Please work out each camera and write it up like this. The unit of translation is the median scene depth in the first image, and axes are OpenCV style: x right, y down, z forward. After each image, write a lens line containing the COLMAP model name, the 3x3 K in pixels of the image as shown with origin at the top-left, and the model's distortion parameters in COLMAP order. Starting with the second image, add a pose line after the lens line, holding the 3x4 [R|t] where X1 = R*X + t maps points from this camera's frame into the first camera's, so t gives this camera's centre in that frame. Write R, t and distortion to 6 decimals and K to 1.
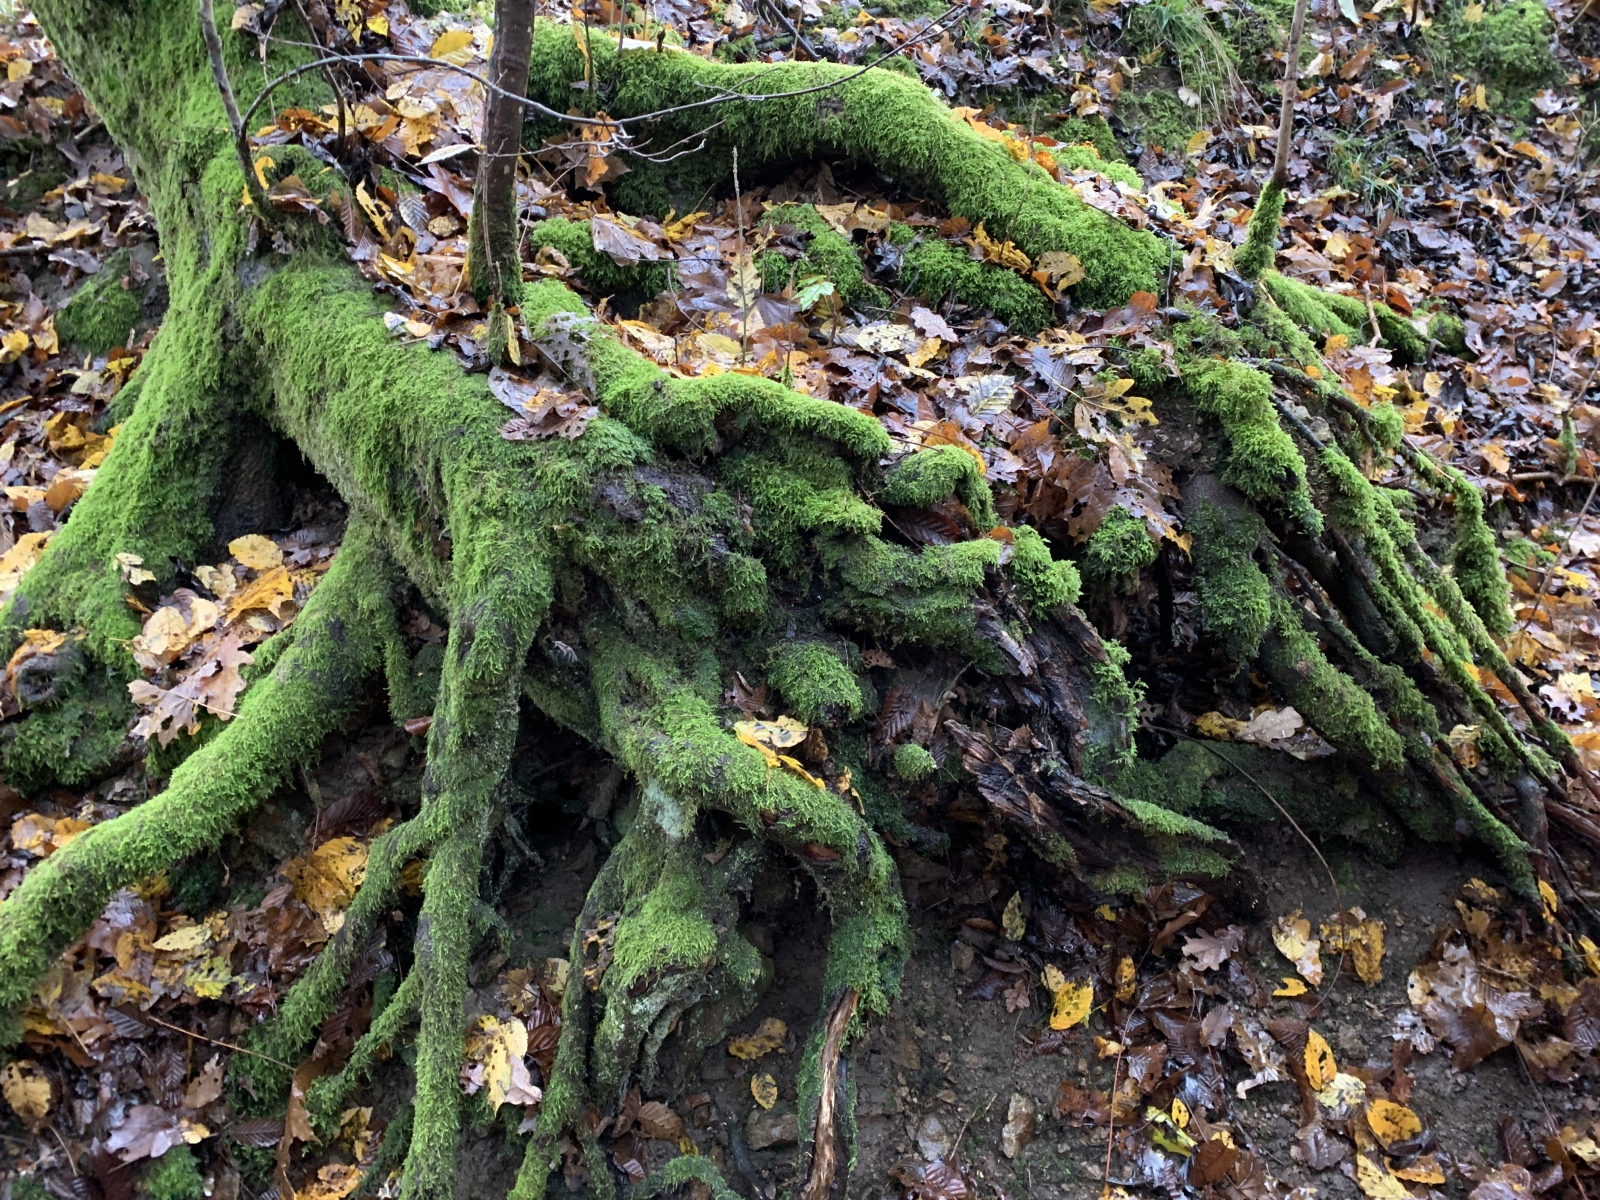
lens RADIAL K [[1237.0, 0, 796.9], [0, 1237.0, 587.6], [0, 0, 1]] dist [0.017119, -0.013018]
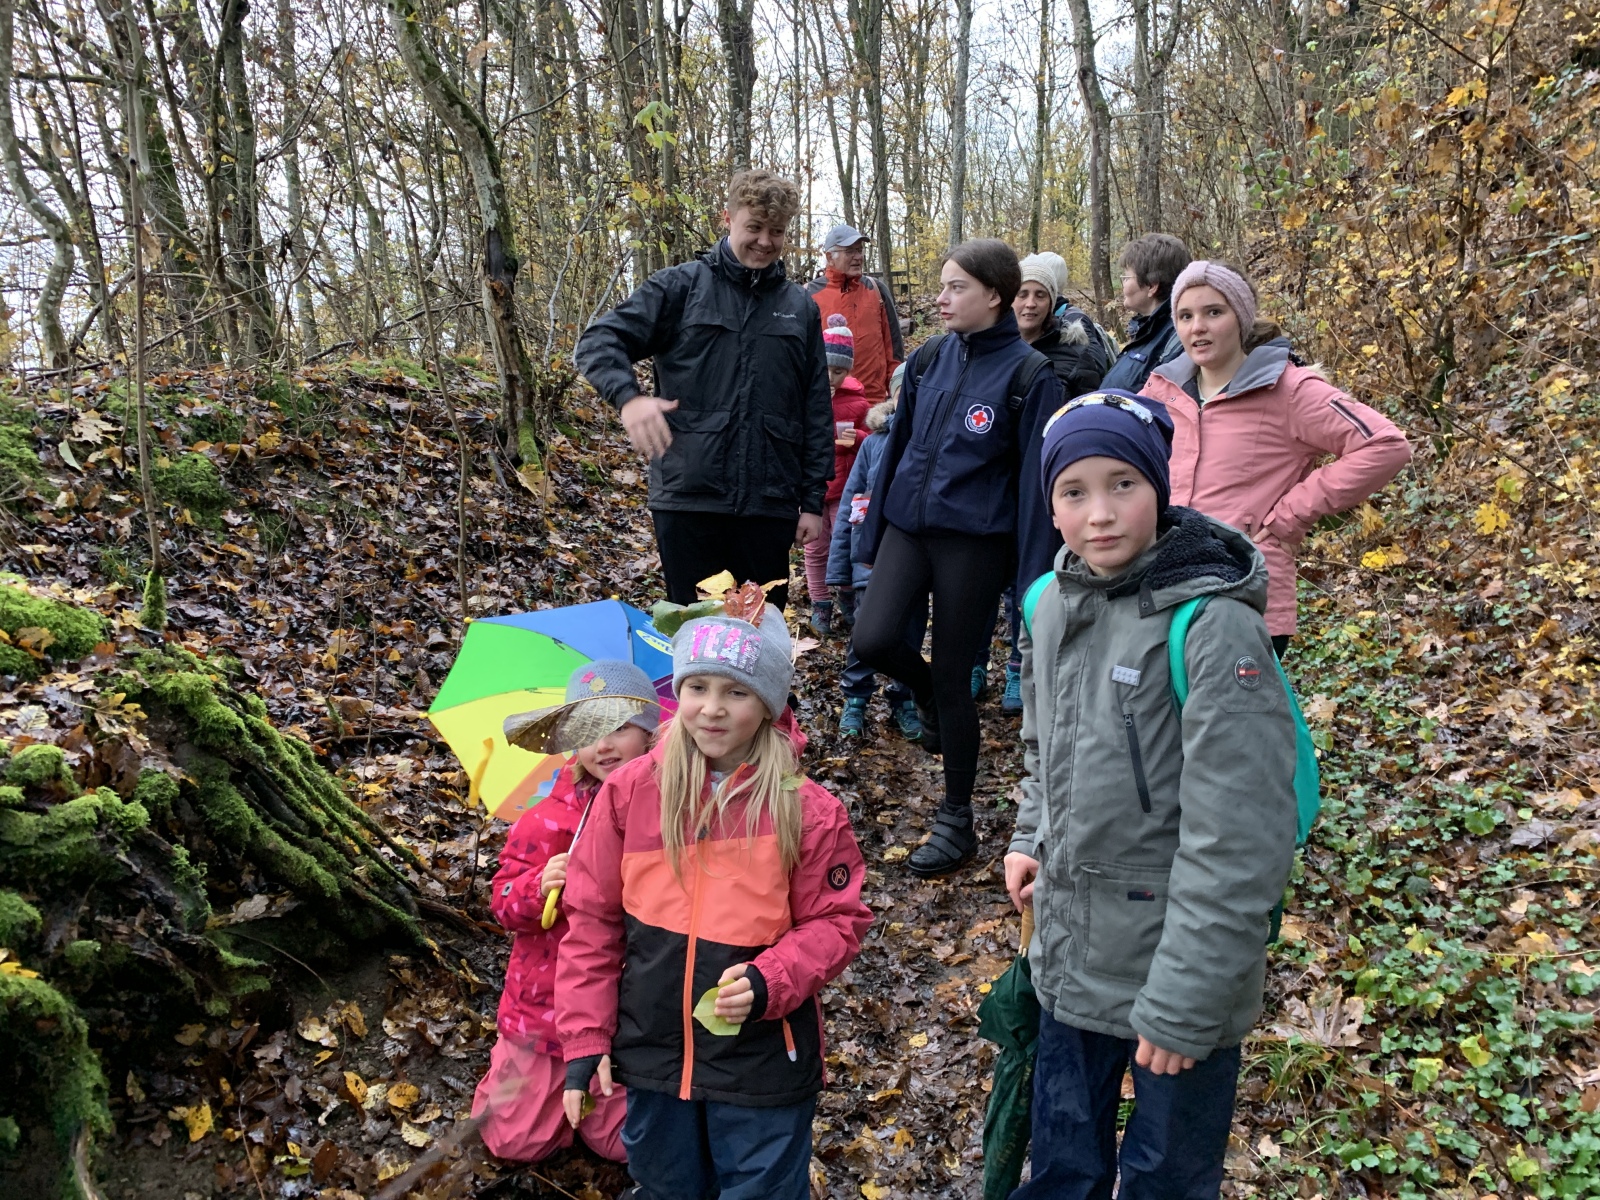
lens RADIAL K [[1237.0, 0, 796.3], [0, 1237.0, 598.6], [0, 0, 1]] dist [0.017119, -0.013018]
pose [[0.530950, -0.104049, 0.840991, -0.329261], [0.355065, 0.928430, -0.109300, 0.108754], [-0.769429, 0.356640, 0.529894, -0.292243]]
